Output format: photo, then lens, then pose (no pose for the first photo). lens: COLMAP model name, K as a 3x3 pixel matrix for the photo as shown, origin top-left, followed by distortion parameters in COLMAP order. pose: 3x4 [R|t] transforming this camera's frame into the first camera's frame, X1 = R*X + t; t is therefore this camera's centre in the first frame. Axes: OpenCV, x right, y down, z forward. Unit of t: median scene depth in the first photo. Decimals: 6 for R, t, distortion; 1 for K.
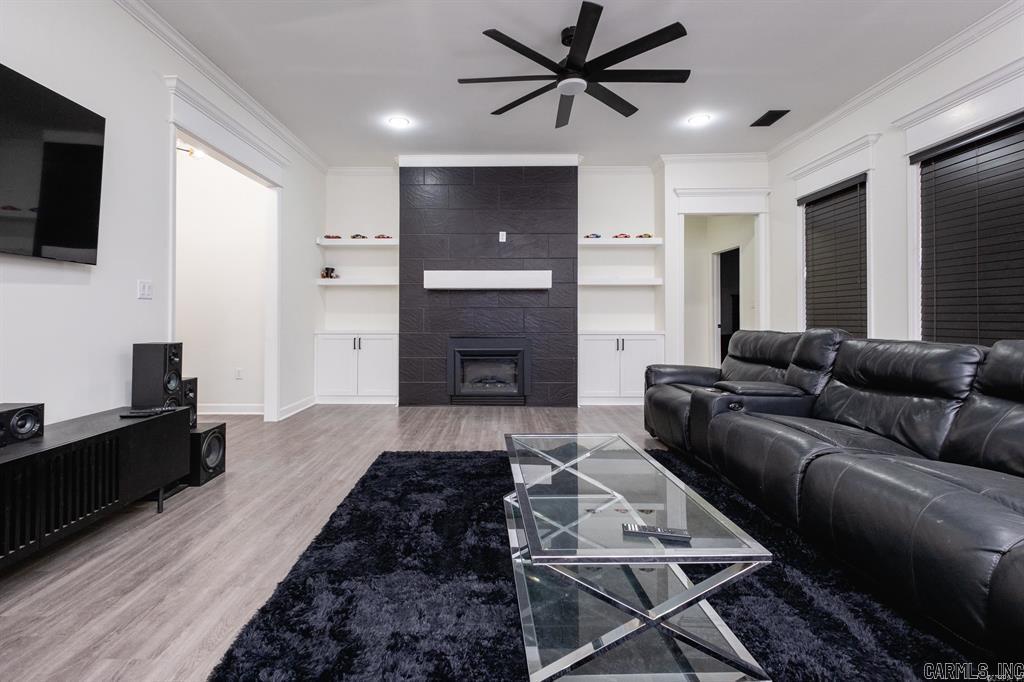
lens RADIAL K [[458.4, 0, 488.9], [0, 458.4, 311.9], [0, 0, 1]] dist [0.012178, -0.003559]
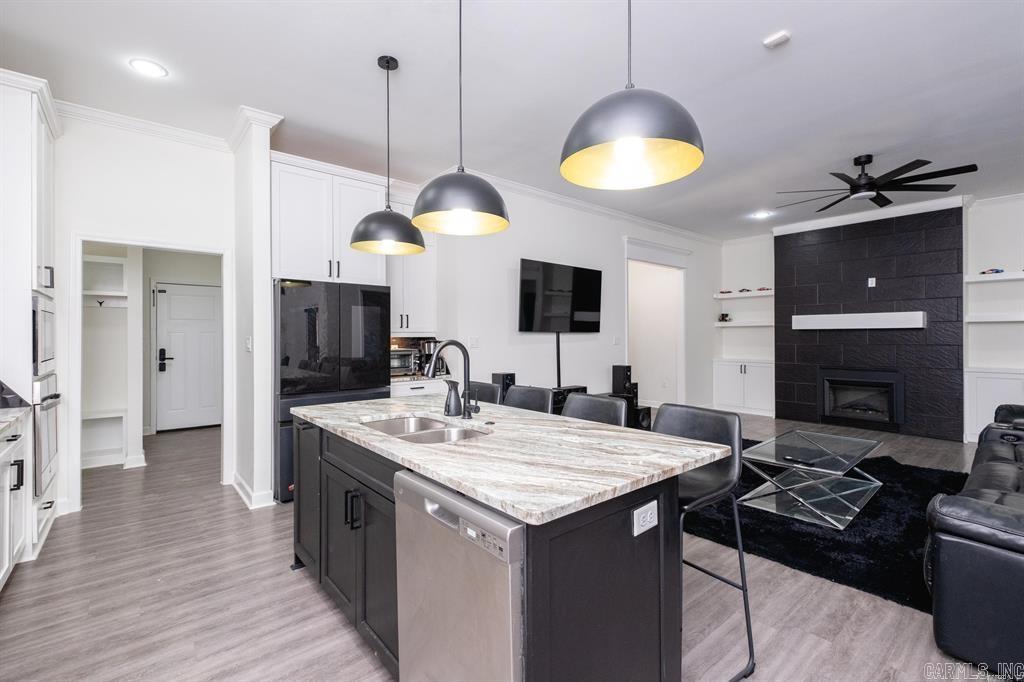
lens RADIAL K [[458.4, 0, 521.7], [0, 458.4, 332.7], [0, 0, 1]] dist [0.012178, -0.003559]
pose [[0.664232, -0.009638, -0.747464, 0.325454], [0.011487, 0.999930, -0.002686, -0.048286], [0.747438, -0.006802, 0.664297, -0.437047]]
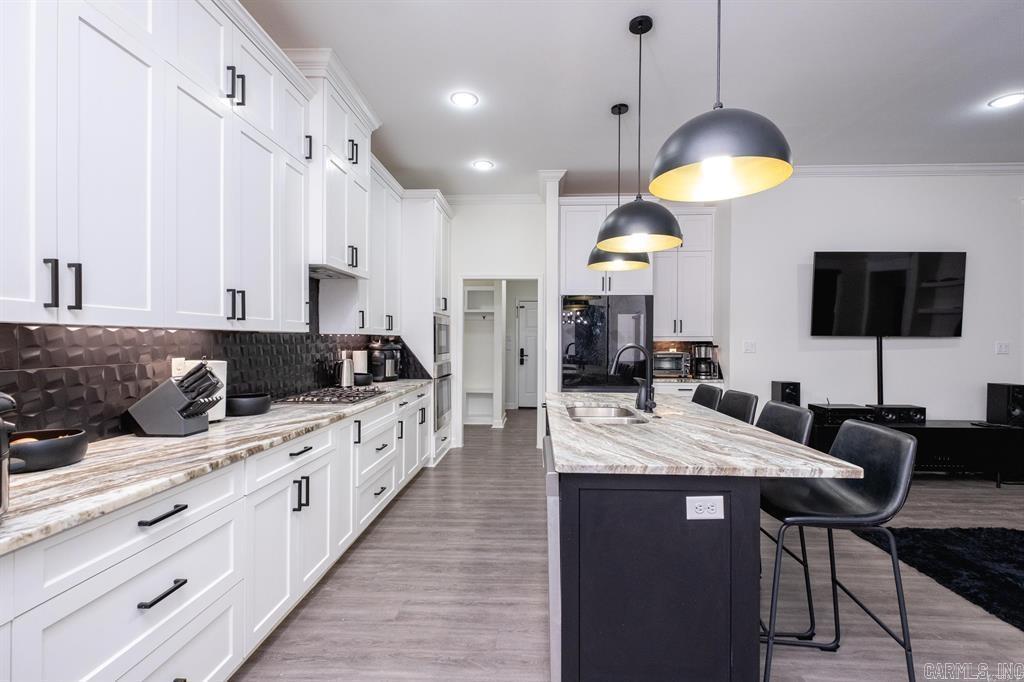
lens RADIAL K [[458.4, 0, 520.0], [0, 458.4, 342.6], [0, 0, 1]] dist [0.012178, -0.003559]
pose [[-0.019651, 0.002641, -0.999803, 0.465539], [0.008095, 0.999964, 0.002482, -0.046585], [0.999774, -0.008045, -0.019671, -0.317005]]
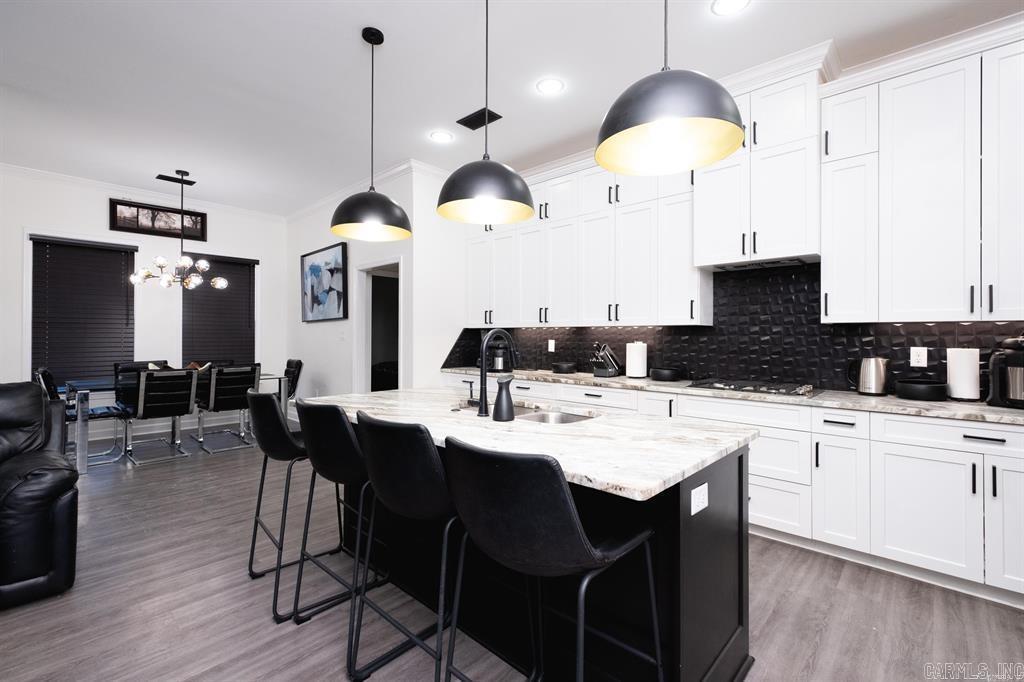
lens RADIAL K [[458.4, 0, 511.1], [0, 458.4, 334.0], [0, 0, 1]] dist [0.012178, -0.003559]
pose [[-0.739497, -0.001689, 0.673157, -0.317991], [-0.013179, 0.999842, -0.011968, -0.034646], [-0.673030, -0.017722, -0.739403, 0.084880]]
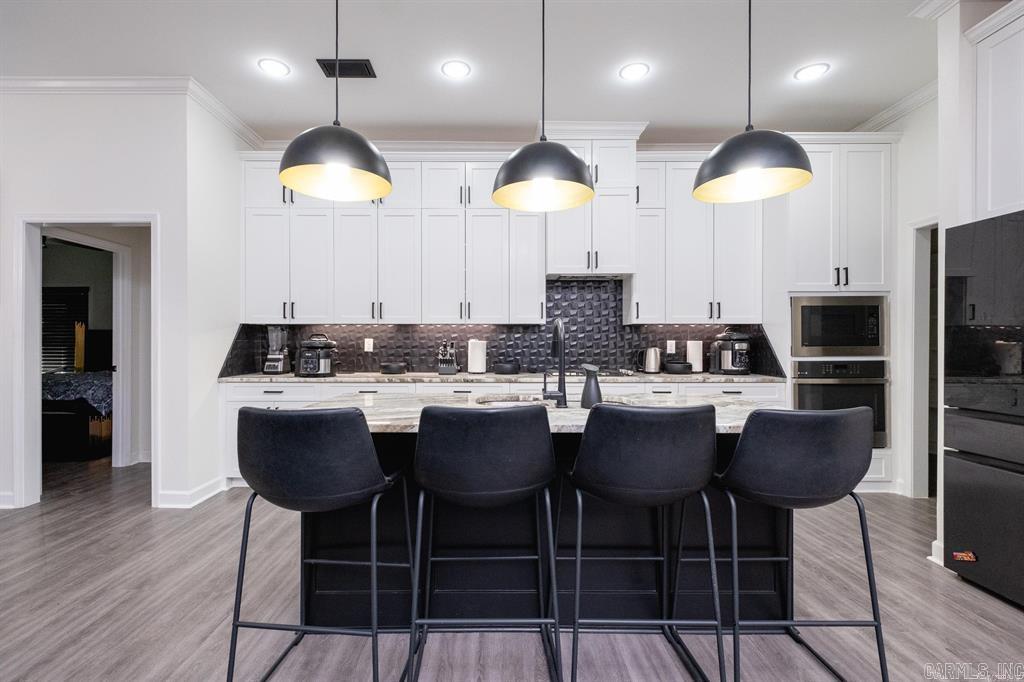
lens RADIAL K [[458.4, 0, 494.5], [0, 458.4, 343.4], [0, 0, 1]] dist [0.012178, -0.003559]
pose [[-0.999816, -0.002337, -0.019031, 0.026047], [-0.002165, 0.999957, -0.009037, -0.019105], [0.019052, -0.008994, -0.999778, 0.188074]]
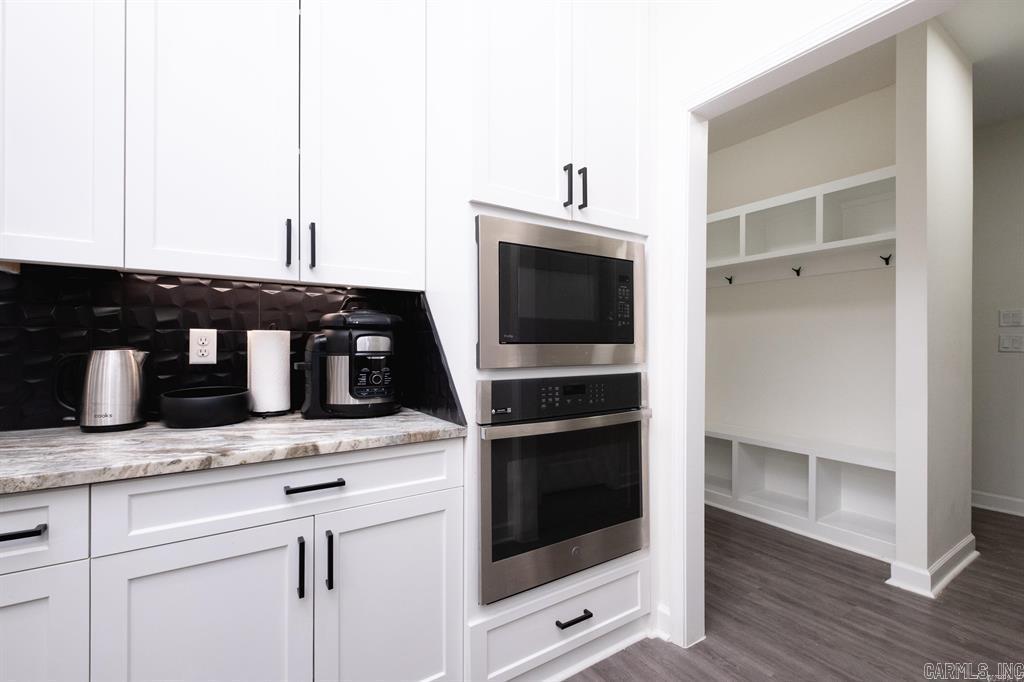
lens RADIAL K [[458.4, 0, 518.1], [0, 458.4, 341.3], [0, 0, 1]] dist [0.012178, -0.003559]
pose [[-0.823044, -0.009149, -0.567905, -0.305529], [0.002931, 0.999789, -0.020354, -0.017542], [0.567971, -0.018417, -0.822843, -0.268327]]
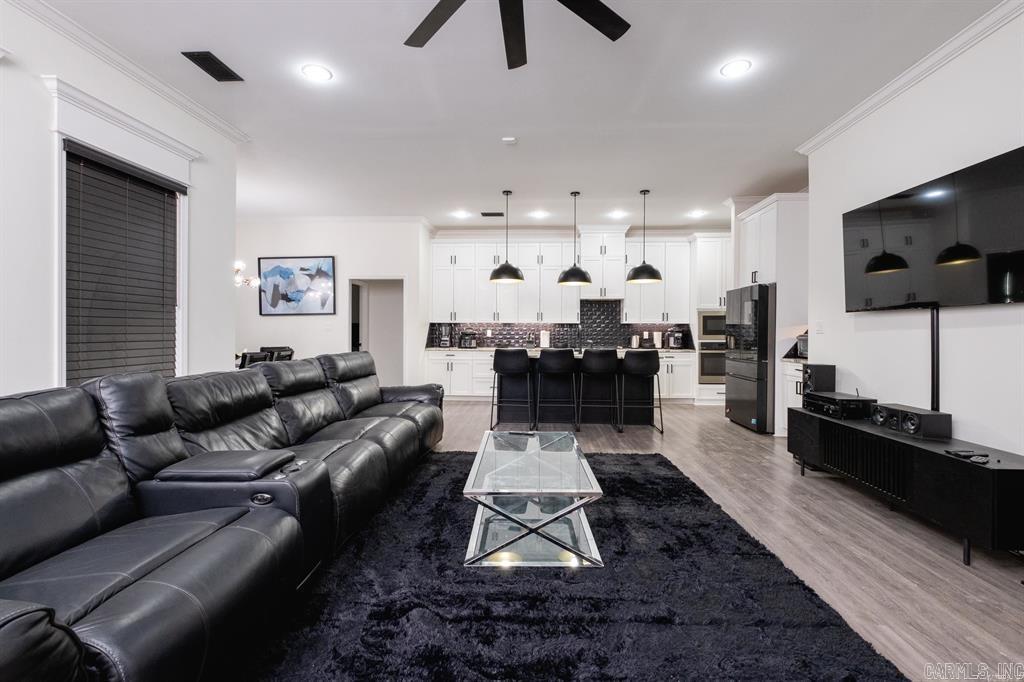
lens RADIAL K [[458.4, 0, 517.3], [0, 458.4, 328.8], [0, 0, 1]] dist [0.012178, -0.003559]
pose [[-0.999500, -0.006387, 0.030982, 0.087685], [-0.006964, 0.999804, -0.018559, -0.010328], [-0.030858, -0.018766, -0.999348, 0.966059]]
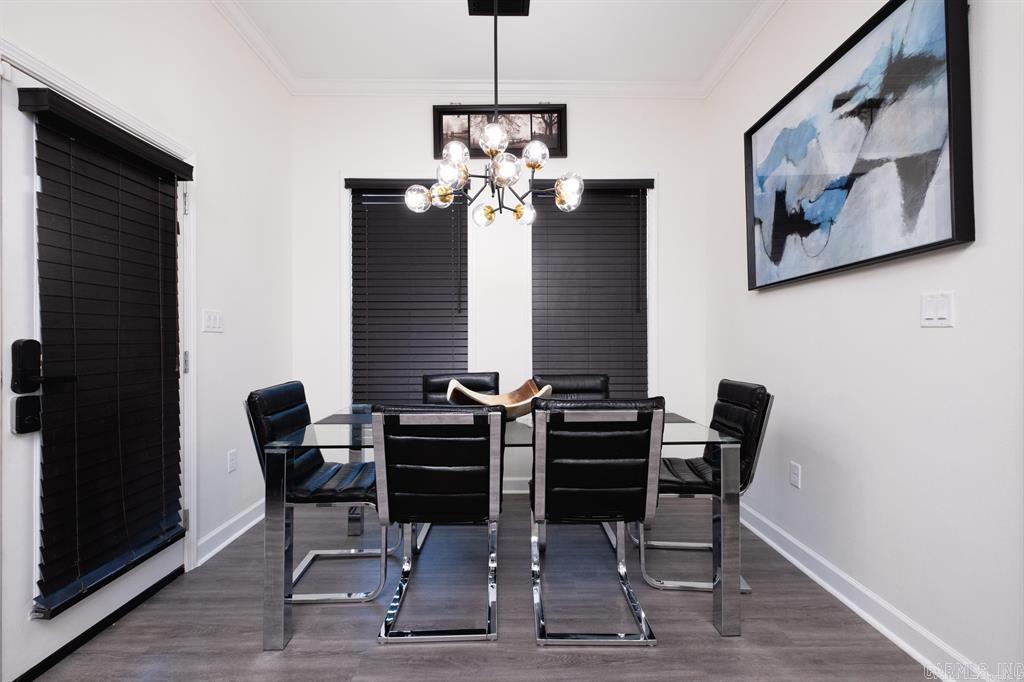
lens RADIAL K [[458.4, 0, 510.3], [0, 458.4, 338.6], [0, 0, 1]] dist [0.012178, -0.003559]
pose [[-0.031628, 0.002112, 0.999497, 0.427547], [-0.007984, 0.999965, -0.002366, -0.015740], [-0.999468, -0.008055, -0.031610, -0.166449]]
